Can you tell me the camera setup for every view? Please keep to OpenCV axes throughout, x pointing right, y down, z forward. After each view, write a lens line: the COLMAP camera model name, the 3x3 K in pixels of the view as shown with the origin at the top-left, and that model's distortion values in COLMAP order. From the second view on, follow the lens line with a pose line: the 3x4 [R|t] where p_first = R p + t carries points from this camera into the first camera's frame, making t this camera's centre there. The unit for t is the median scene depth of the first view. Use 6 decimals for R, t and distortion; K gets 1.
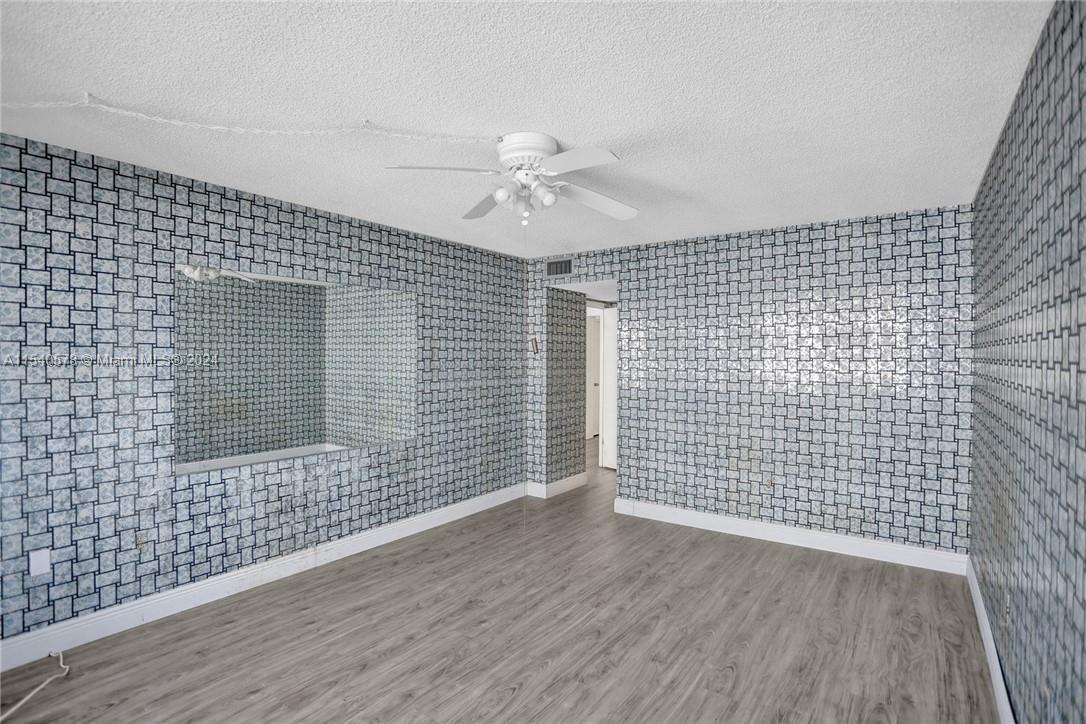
lens RADIAL K [[545.8, 0, 534.7], [0, 545.8, 358.1], [0, 0, 1]] dist [-0.073905, 0.029959]
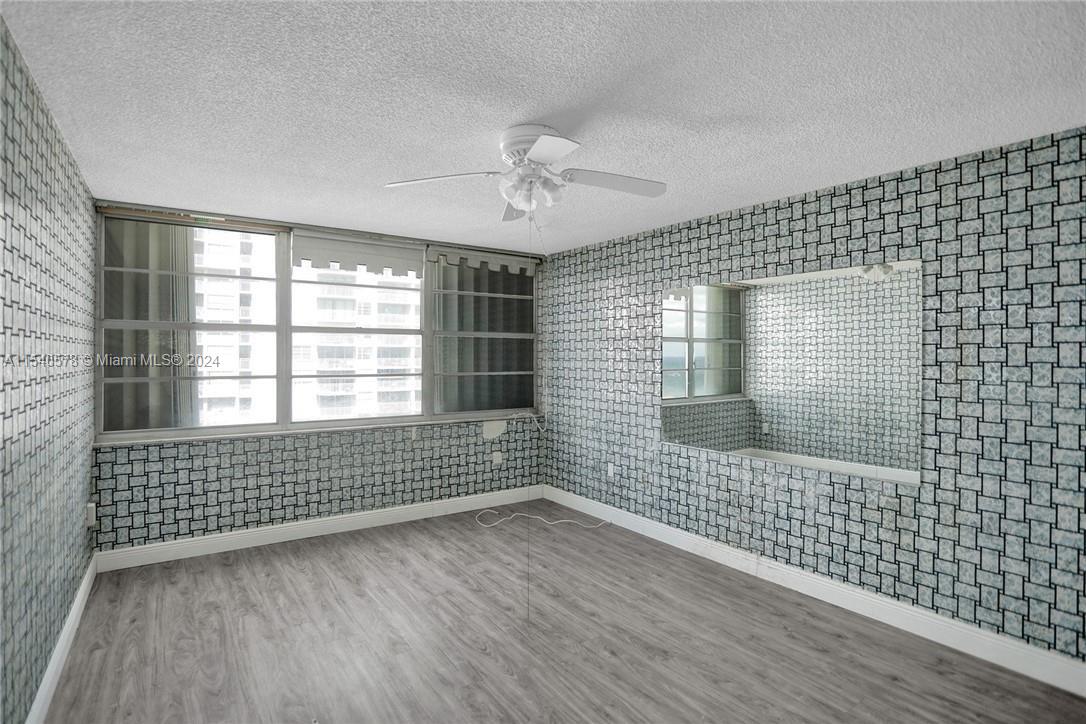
lens RADIAL K [[545.8, 0, 534.7], [0, 545.8, 358.1], [0, 0, 1]] dist [-0.073905, 0.029959]
pose [[-0.342192, -0.007180, -0.939603, 0.664641], [-0.016452, 0.999863, -0.001649, 0.007206], [0.939486, 0.014894, -0.342263, 1.000693]]
